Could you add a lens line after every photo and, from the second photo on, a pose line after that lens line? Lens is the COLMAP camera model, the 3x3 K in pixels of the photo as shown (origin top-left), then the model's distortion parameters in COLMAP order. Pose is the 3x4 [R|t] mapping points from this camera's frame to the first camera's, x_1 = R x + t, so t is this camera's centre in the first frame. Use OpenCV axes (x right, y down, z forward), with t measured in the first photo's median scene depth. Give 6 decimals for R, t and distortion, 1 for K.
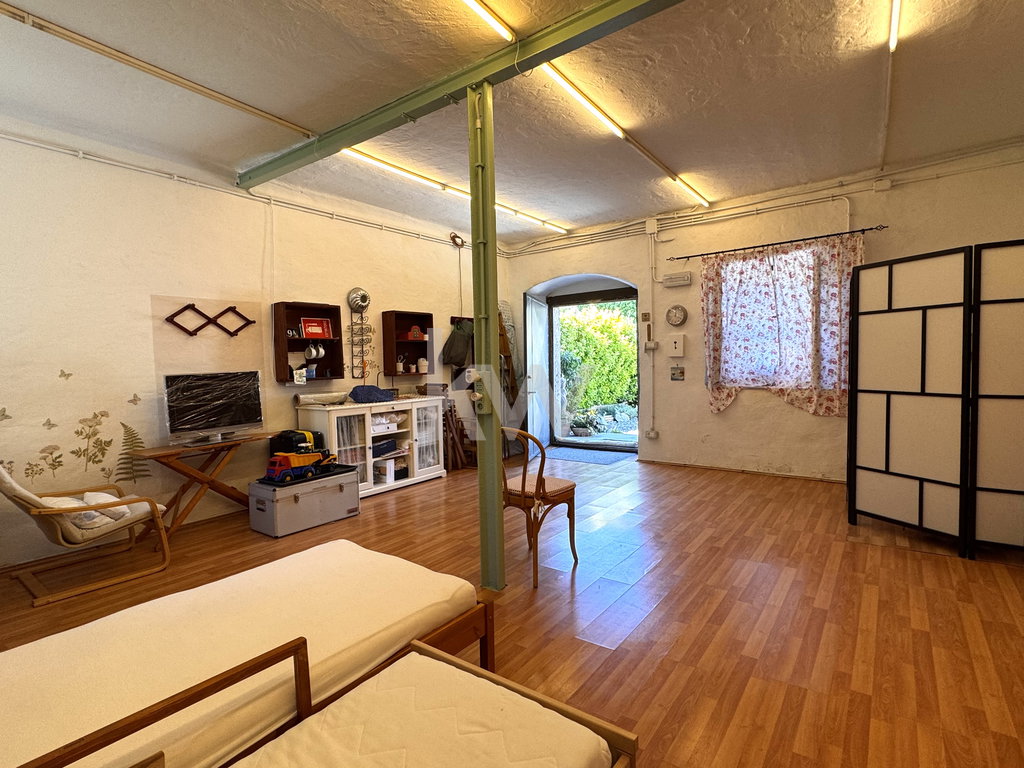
lens RADIAL K [[529.2, 0, 510.8], [0, 529.2, 382.7], [0, 0, 1]] dist [-0.002304, 0.001409]
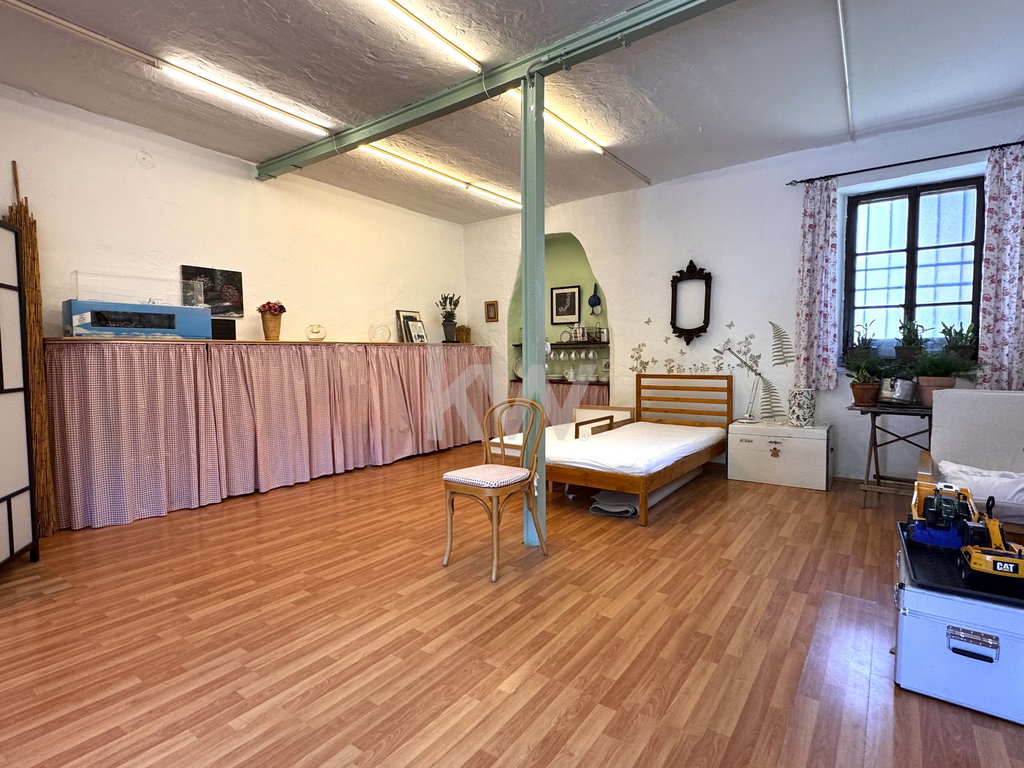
lens RADIAL K [[529.2, 0, 510.1], [0, 529.2, 385.3], [0, 0, 1]] dist [-0.002304, 0.001409]
pose [[-0.999463, 0.032694, 0.002023, 0.002424], [0.032732, 0.994417, 0.100317, -0.029740], [0.001268, 0.100329, -0.994953, 1.233138]]
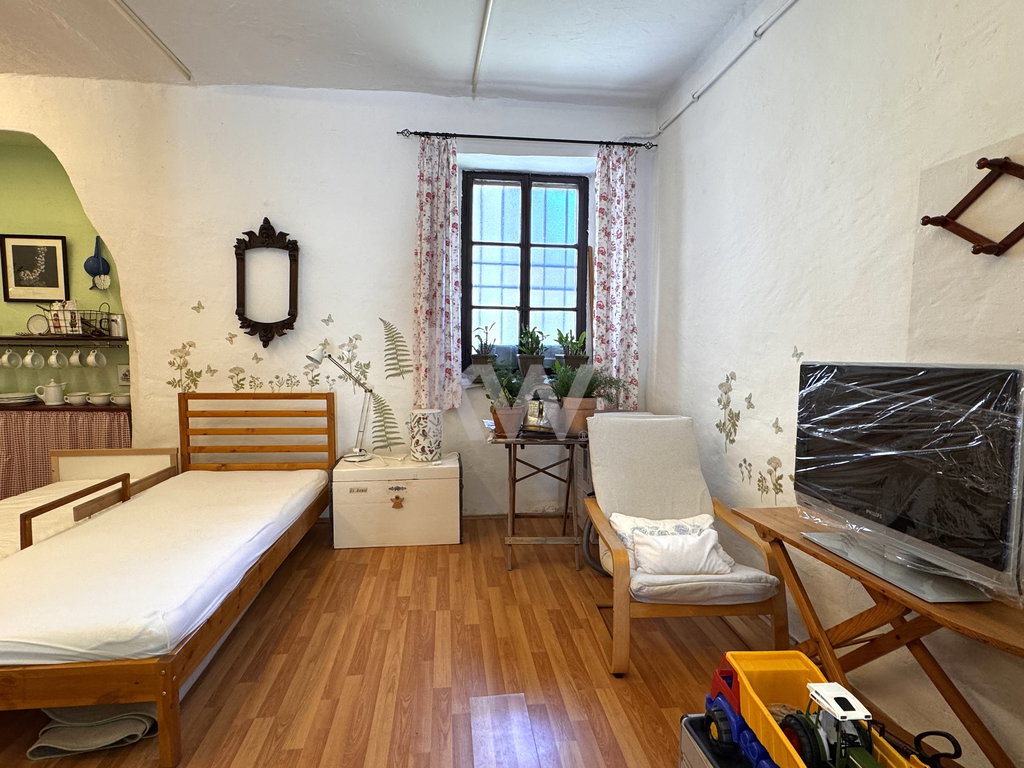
lens RADIAL K [[529.2, 0, 510.4], [0, 529.2, 386.1], [0, 0, 1]] dist [-0.002304, 0.001409]
pose [[-0.732328, 0.069357, -0.677411, -0.119789], [-0.020915, 0.992039, 0.124181, -0.034662], [0.680631, 0.105110, -0.725047, 0.886161]]
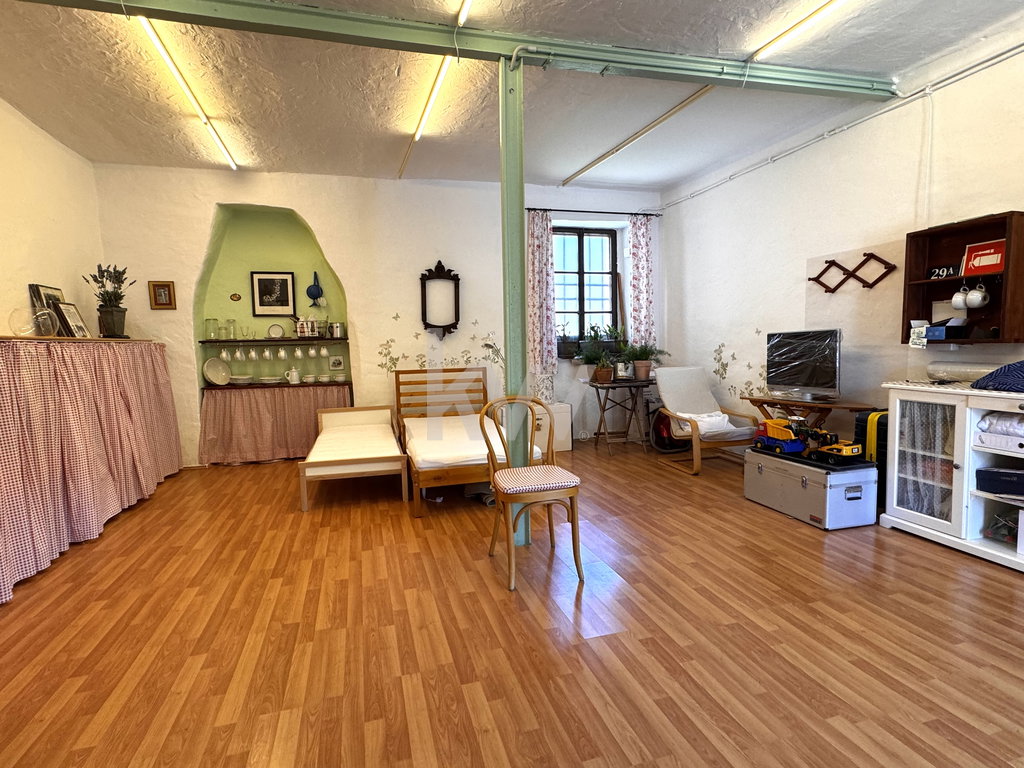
lens RADIAL K [[529.2, 0, 513.1], [0, 529.2, 386.2], [0, 0, 1]] dist [-0.002304, 0.001409]
pose [[-0.610377, 0.102711, -0.785424, 0.466500], [0.005297, 0.992065, 0.125617, -0.036786], [0.792093, 0.072514, -0.606078, 0.967959]]
